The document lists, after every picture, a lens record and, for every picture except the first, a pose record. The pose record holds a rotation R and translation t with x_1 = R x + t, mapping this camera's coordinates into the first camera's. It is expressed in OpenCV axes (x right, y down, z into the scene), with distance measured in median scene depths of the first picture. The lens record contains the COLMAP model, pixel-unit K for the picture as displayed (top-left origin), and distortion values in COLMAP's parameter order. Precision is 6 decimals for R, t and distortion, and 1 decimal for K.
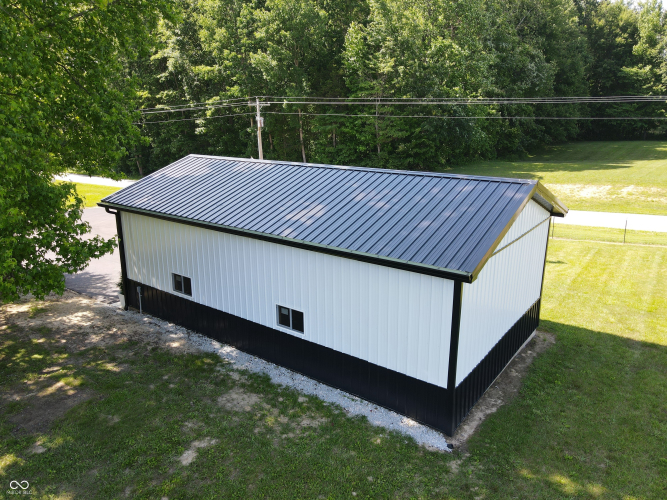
lens RADIAL K [[493.3, 0, 329.8], [0, 493.3, 235.9], [0, 0, 1]] dist [0.021592, 0.000458]
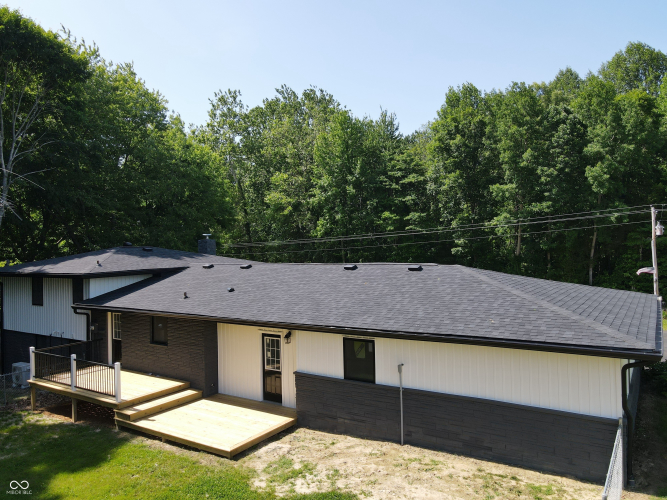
lens RADIAL K [[493.3, 0, 329.8], [0, 493.3, 235.9], [0, 0, 1]] dist [0.021592, 0.000458]
pose [[0.999560, -0.017132, 0.024197, -0.525582], [0.023145, 0.960959, -0.275722, 0.018158], [-0.018529, 0.276161, 0.960933, 0.073315]]
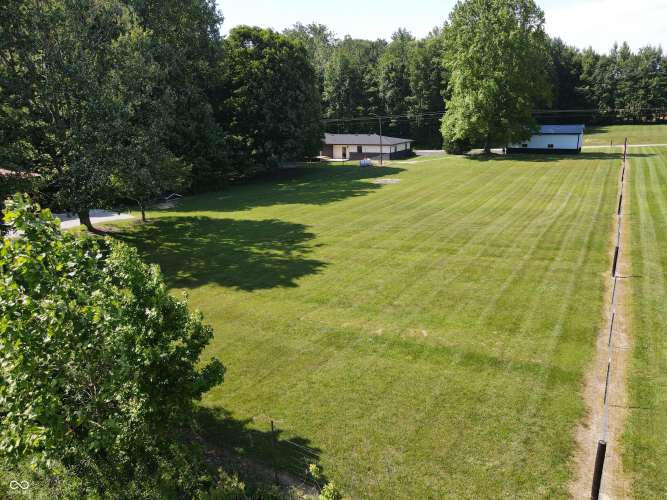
lens RADIAL K [[493.3, 0, 329.8], [0, 493.3, 235.9], [0, 0, 1]] dist [0.021592, 0.000458]
pose [[0.995406, -0.030577, 0.090733, -0.725127], [0.030290, 0.999531, 0.004530, 0.244792], [-0.090829, -0.001761, 0.995865, -1.086229]]
